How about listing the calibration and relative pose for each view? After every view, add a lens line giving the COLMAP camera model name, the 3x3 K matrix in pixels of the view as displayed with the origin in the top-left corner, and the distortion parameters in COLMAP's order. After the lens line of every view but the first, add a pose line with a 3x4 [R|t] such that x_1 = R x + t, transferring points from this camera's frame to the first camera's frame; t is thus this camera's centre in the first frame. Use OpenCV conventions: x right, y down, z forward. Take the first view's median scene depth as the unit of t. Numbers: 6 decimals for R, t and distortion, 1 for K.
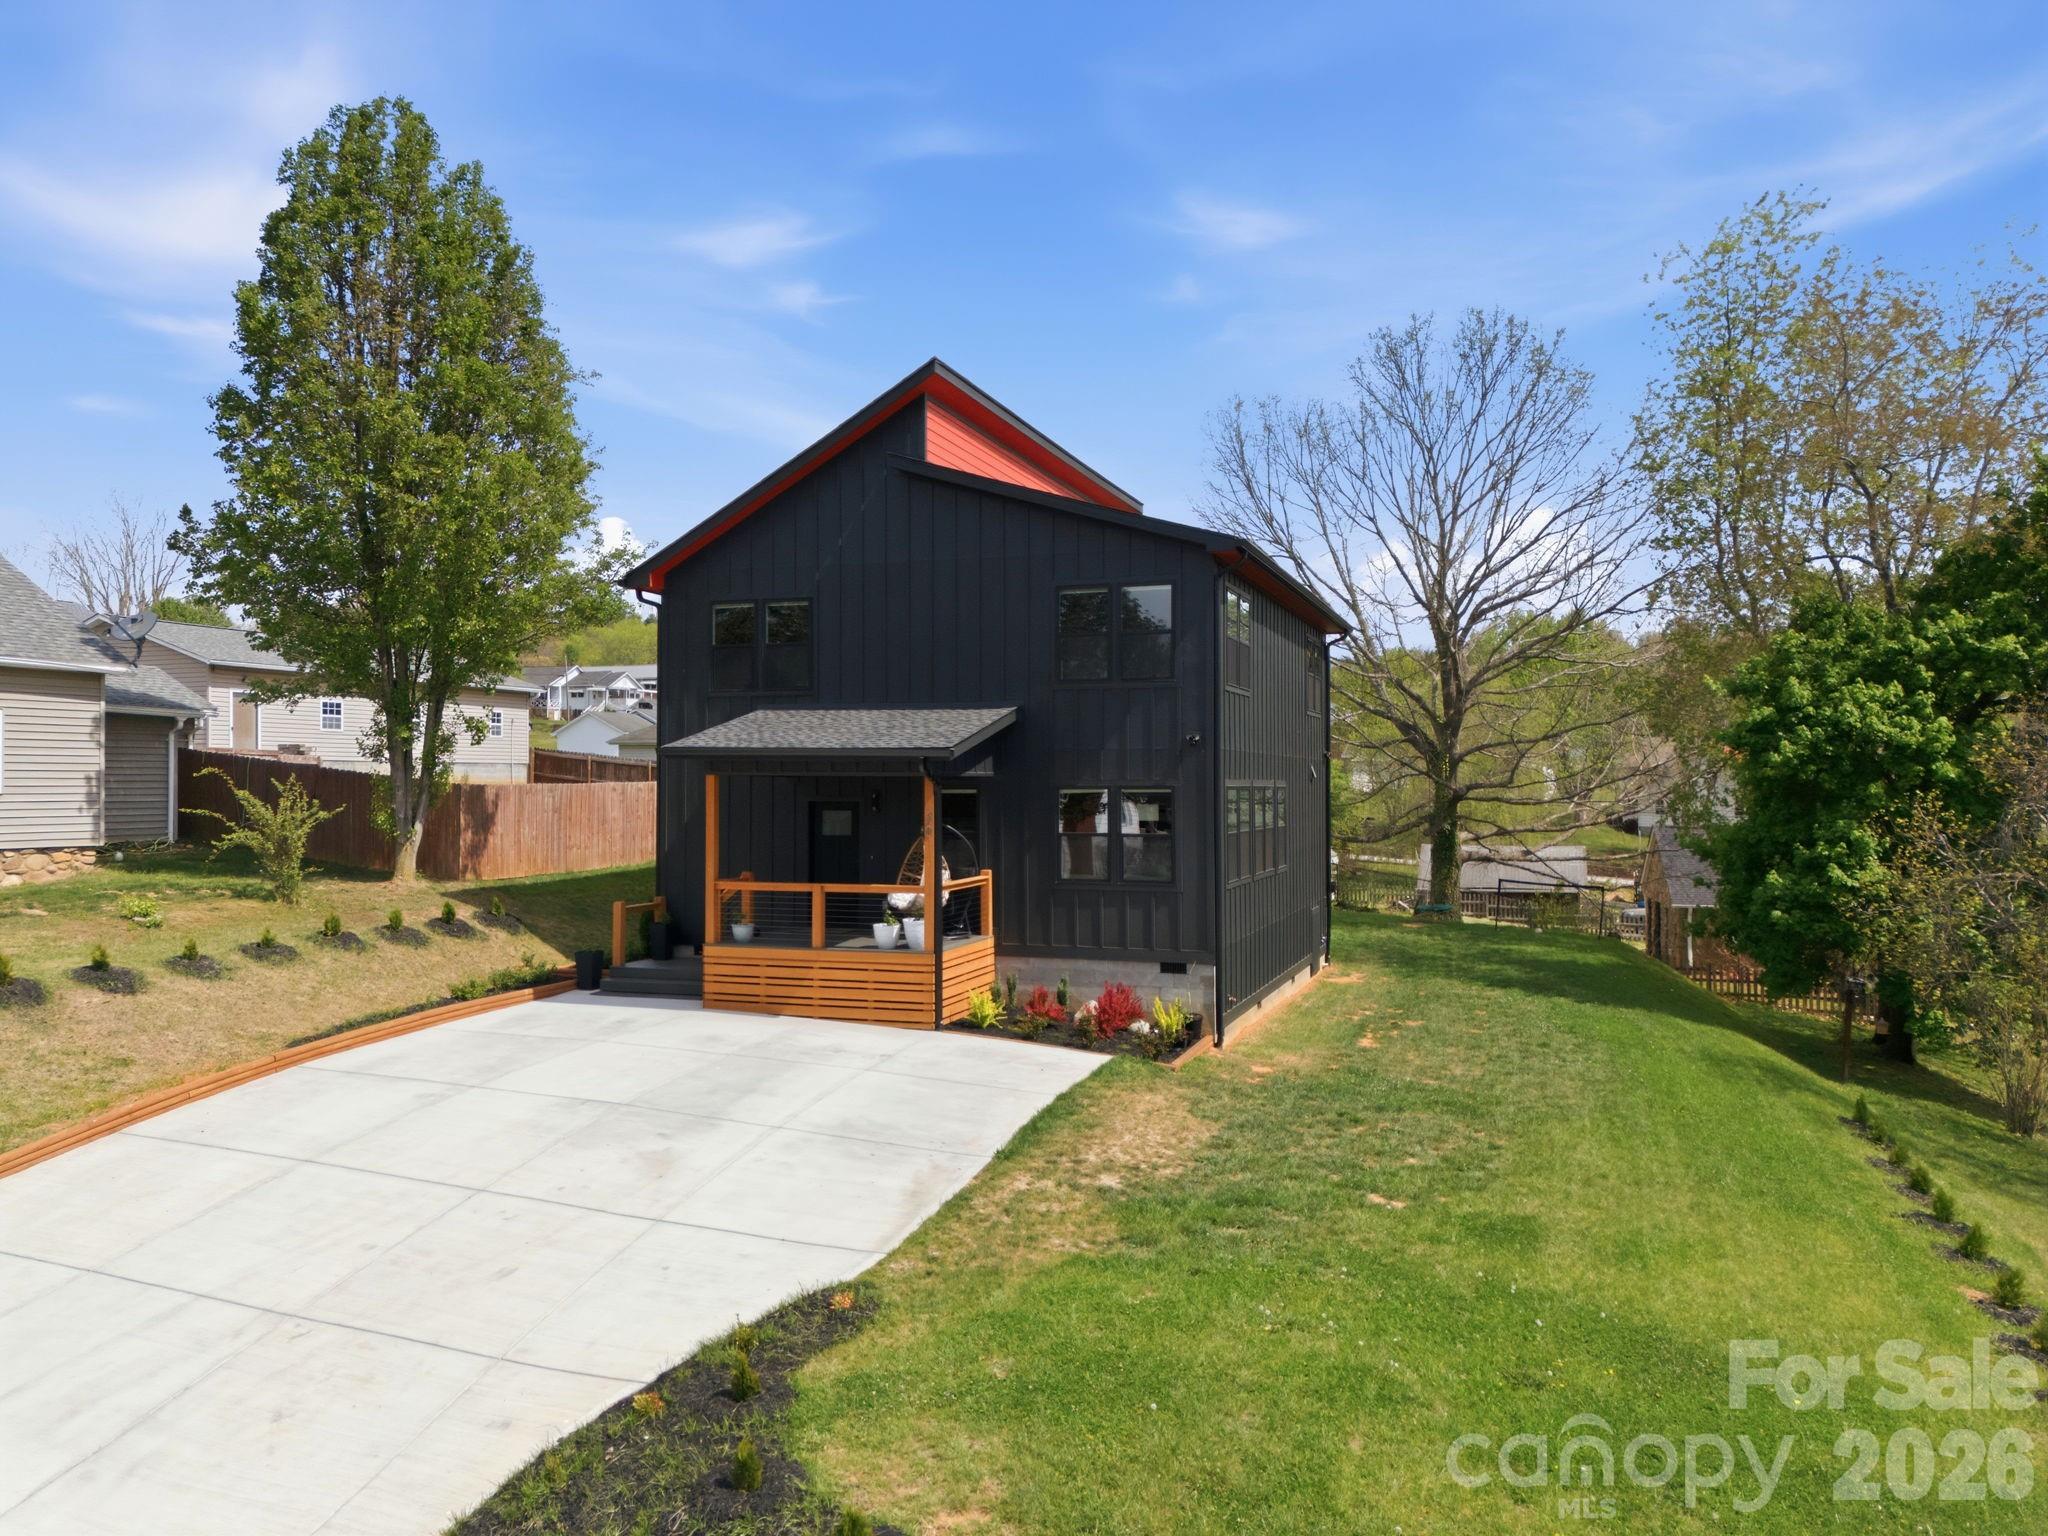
lens RADIAL K [[1499.1, 0, 1031.2], [0, 1499.1, 759.8], [0, 0, 1]] dist [0.080371, -0.090563]
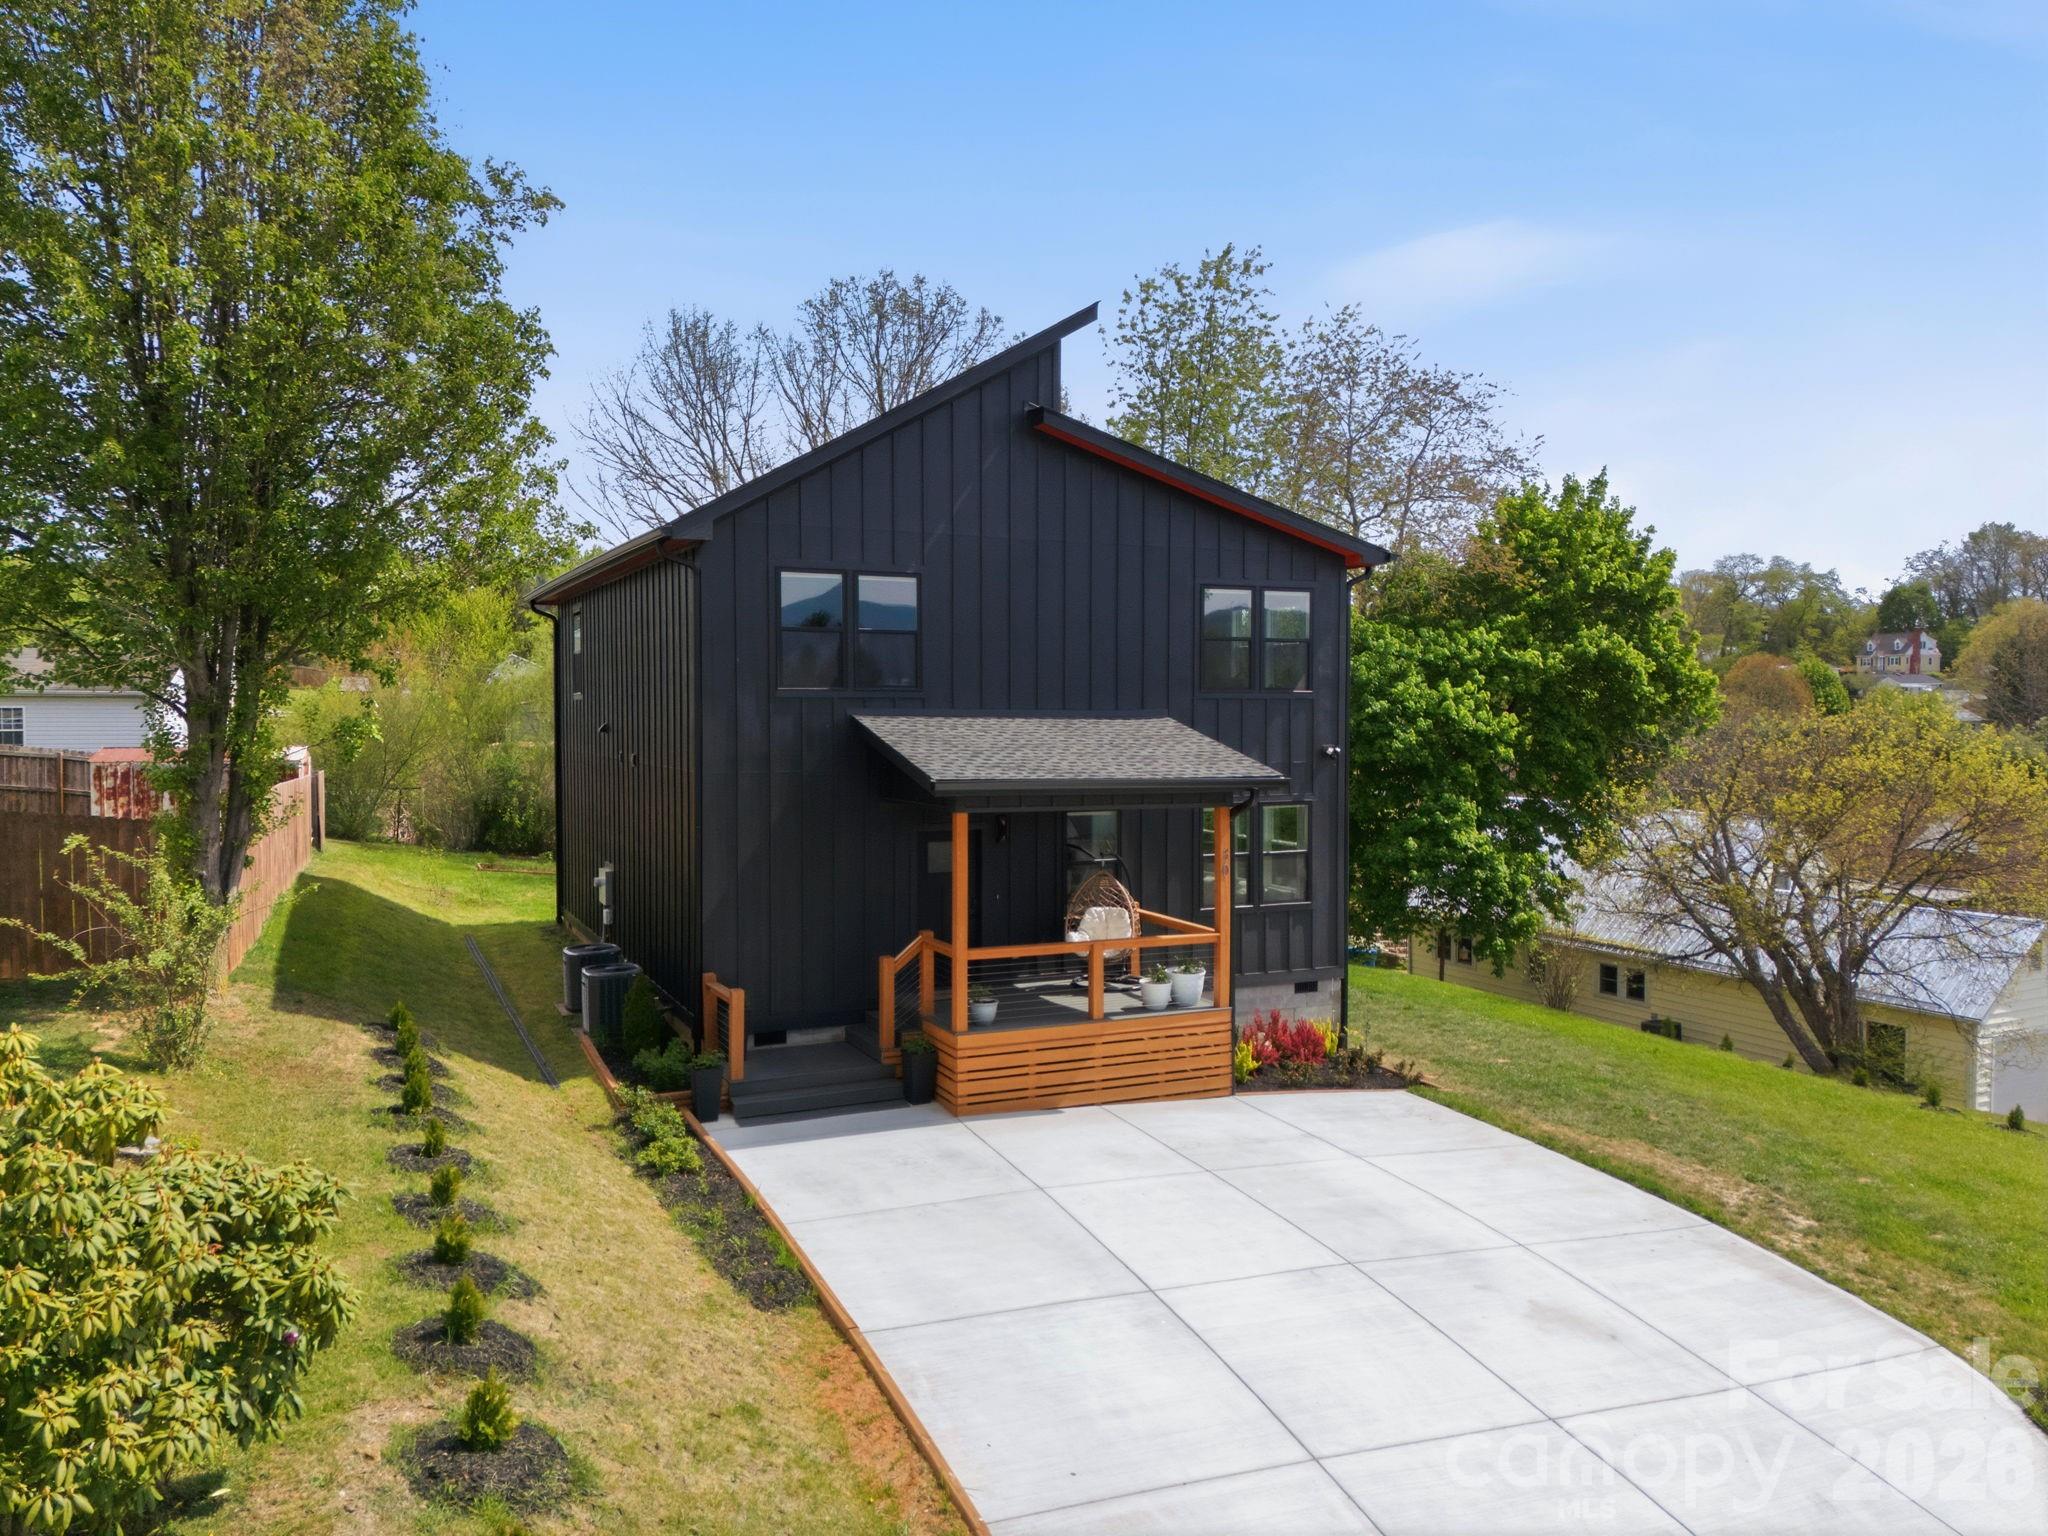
lens RADIAL K [[1531.0, 0, 1024.0], [0, 1531.0, 768.0], [0, 0, 1]] dist [0.027807, -0.003435]
pose [[0.716079, -0.026701, 0.697508, -0.690704], [-0.014042, 0.998515, 0.052639, -0.050264], [-0.697878, -0.047488, 0.714641, 0.405375]]
